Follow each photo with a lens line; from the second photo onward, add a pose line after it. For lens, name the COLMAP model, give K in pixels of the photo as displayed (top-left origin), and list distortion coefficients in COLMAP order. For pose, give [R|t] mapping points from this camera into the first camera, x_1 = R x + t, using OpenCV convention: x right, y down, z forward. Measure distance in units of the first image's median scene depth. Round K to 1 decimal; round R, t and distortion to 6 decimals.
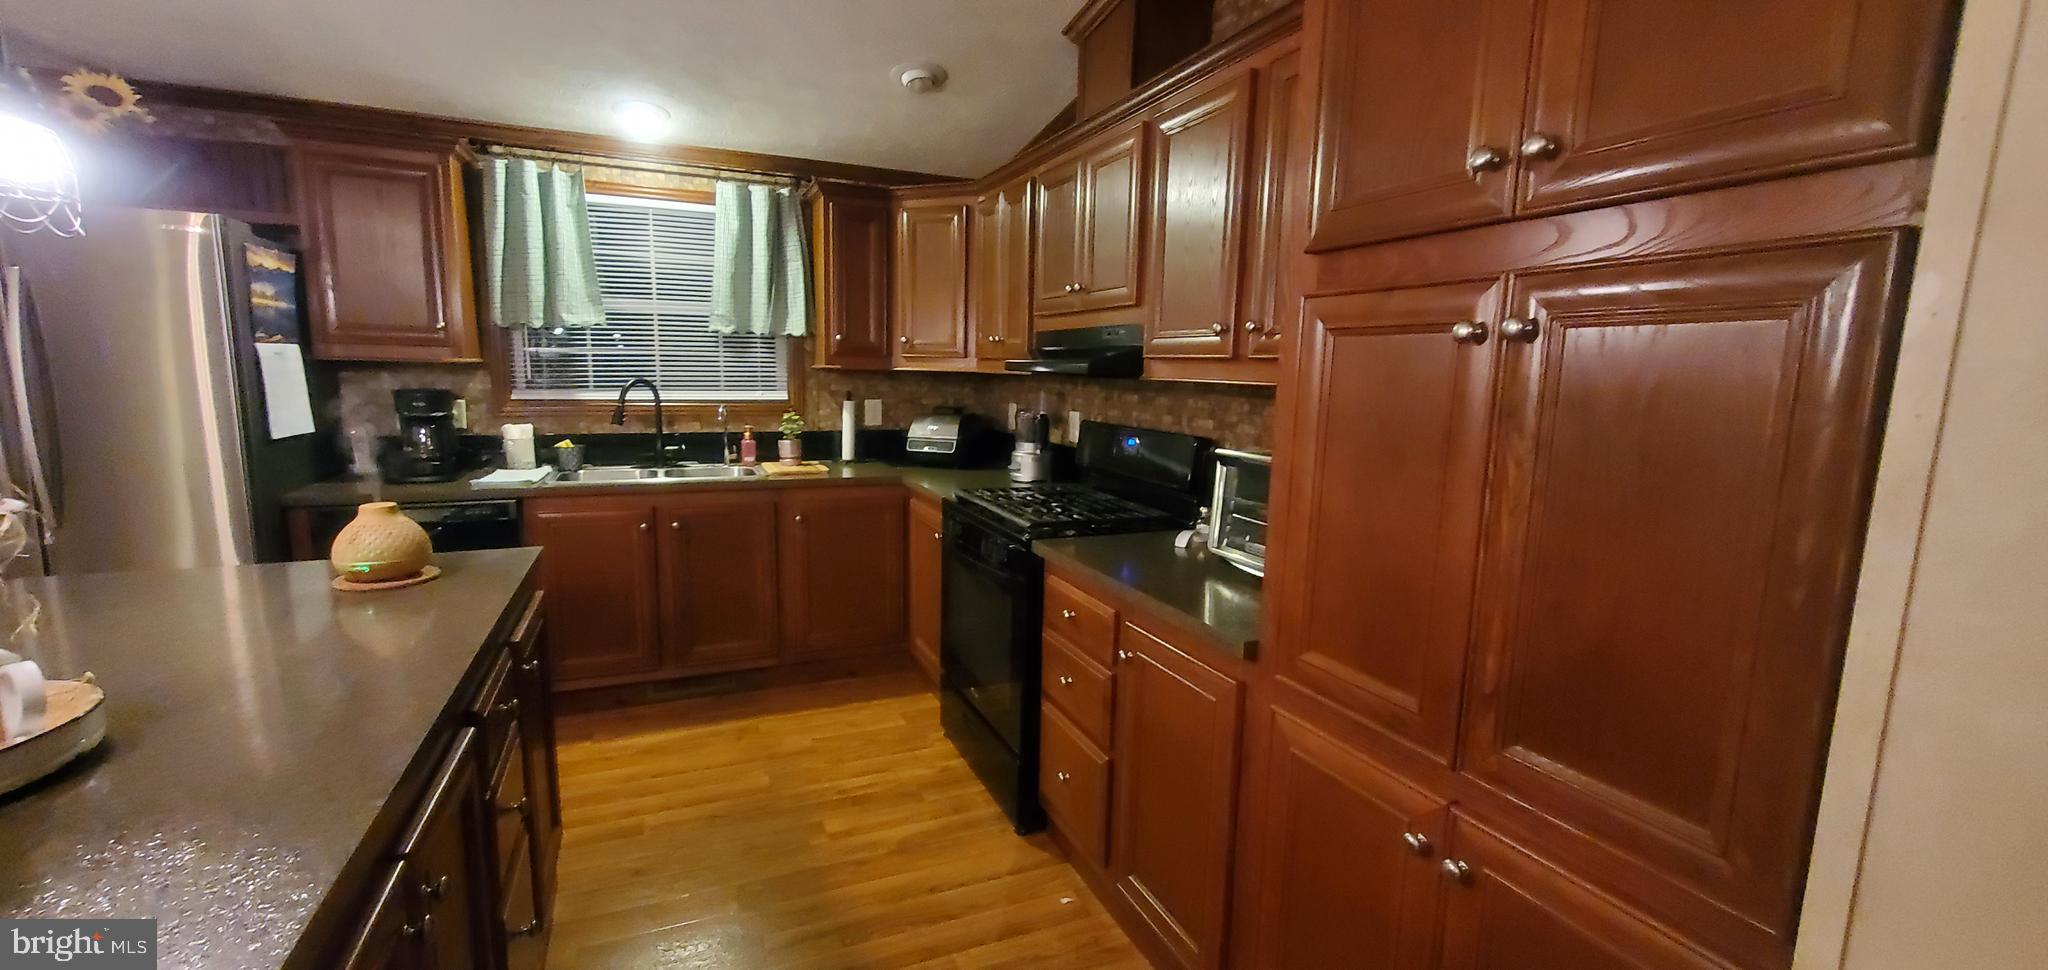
lens RADIAL K [[817.0, 0, 1028.5], [0, 817.0, 482.8], [0, 0, 1]] dist [-0.000906, -0.002869]
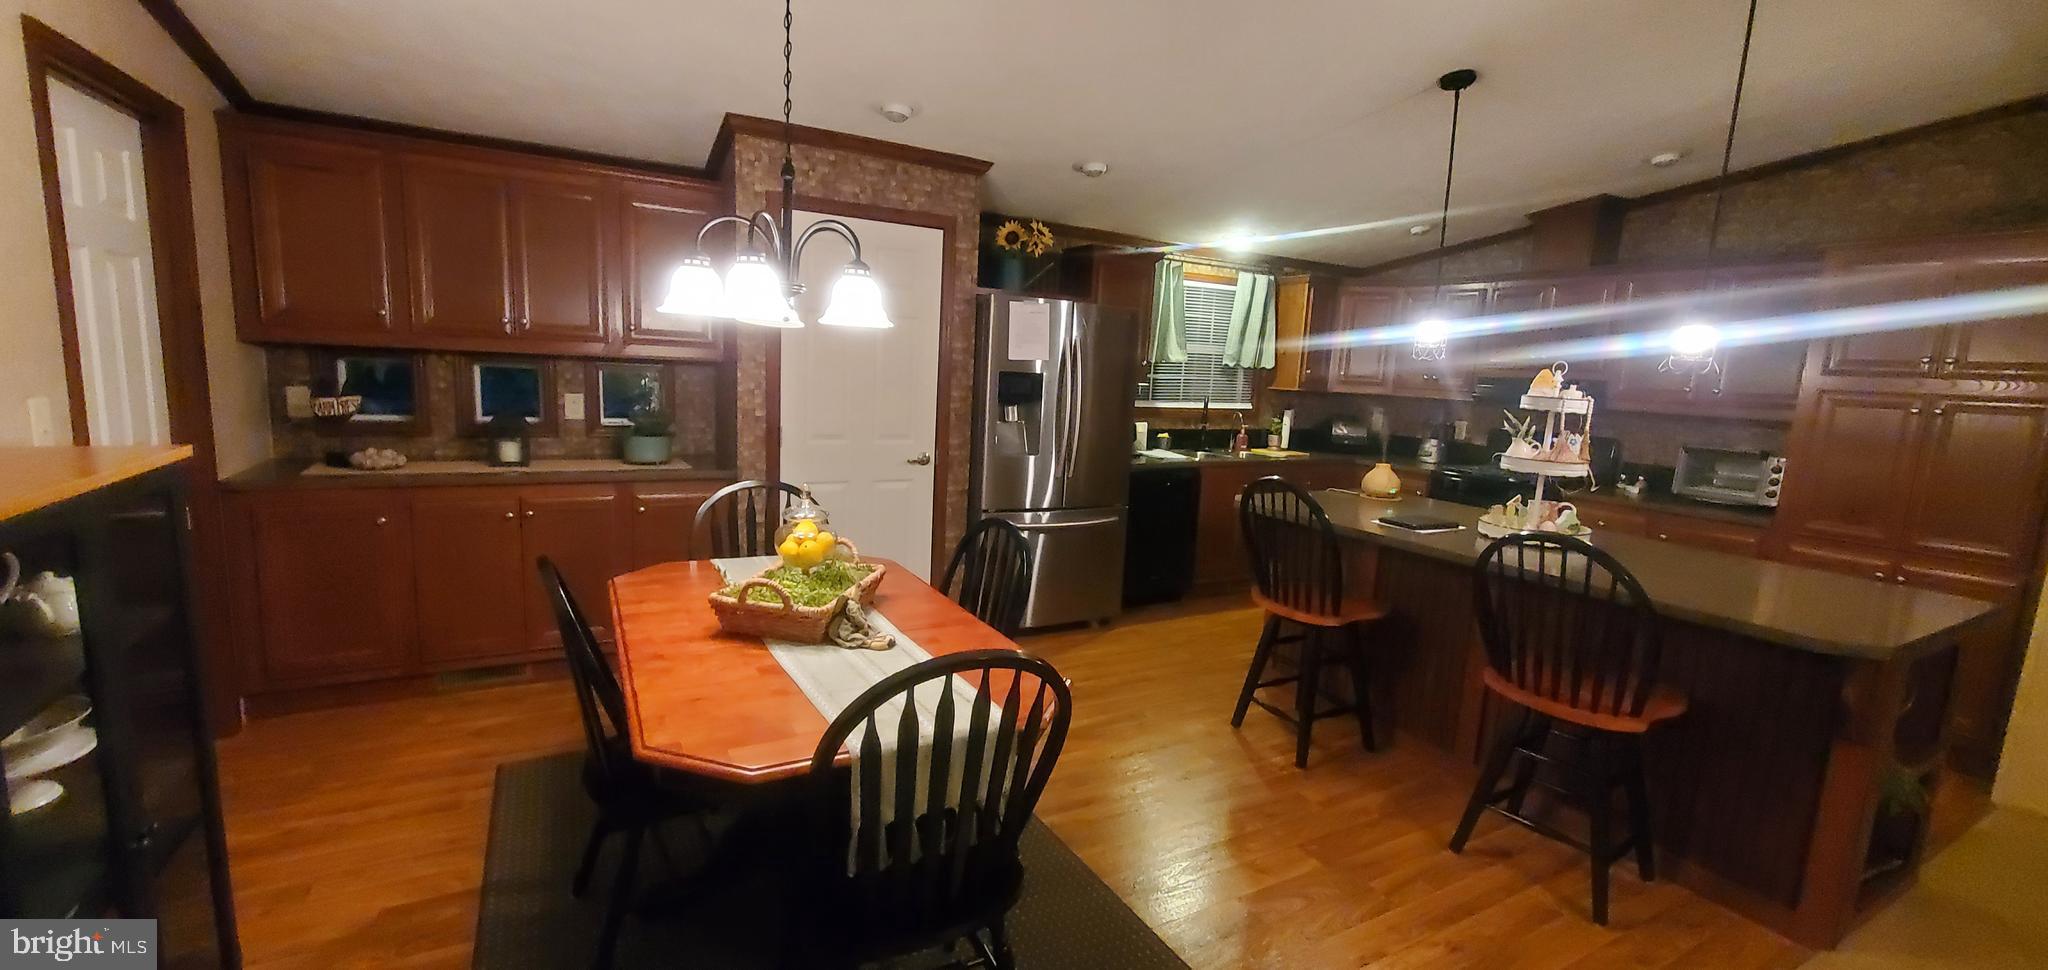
lens RADIAL K [[817.0, 0, 1026.7], [0, 817.0, 487.0], [0, 0, 1]] dist [-0.000906, -0.002869]
pose [[0.994232, 0.010929, 0.106688, -0.946949], [-0.011815, 0.999901, 0.007674, 0.043093], [-0.106594, -0.008890, 0.994263, -0.535323]]
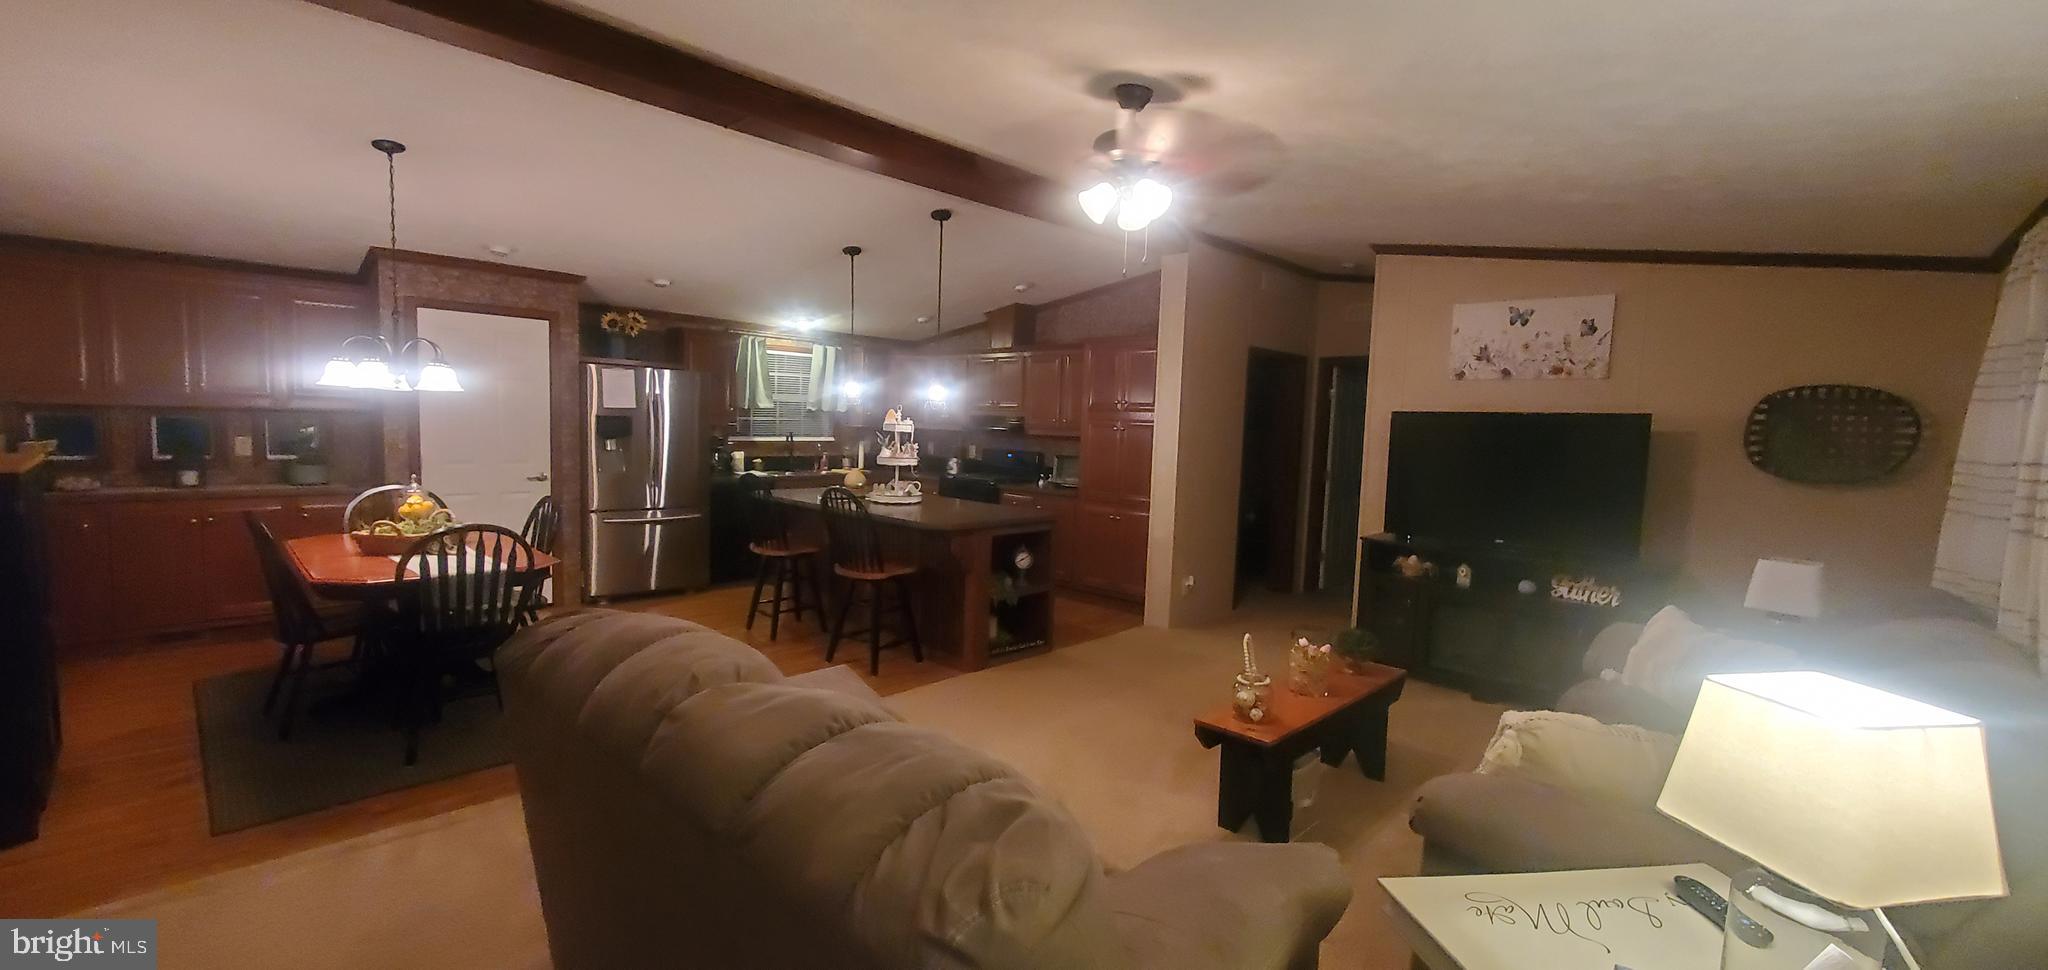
lens RADIAL K [[817.0, 0, 1031.5], [0, 817.0, 490.1], [0, 0, 1]] dist [-0.000906, -0.002869]
pose [[0.919844, -0.023199, 0.391599, -0.710663], [0.042411, 0.998280, -0.040483, 0.146795], [-0.389986, 0.053846, 0.919245, -1.259217]]
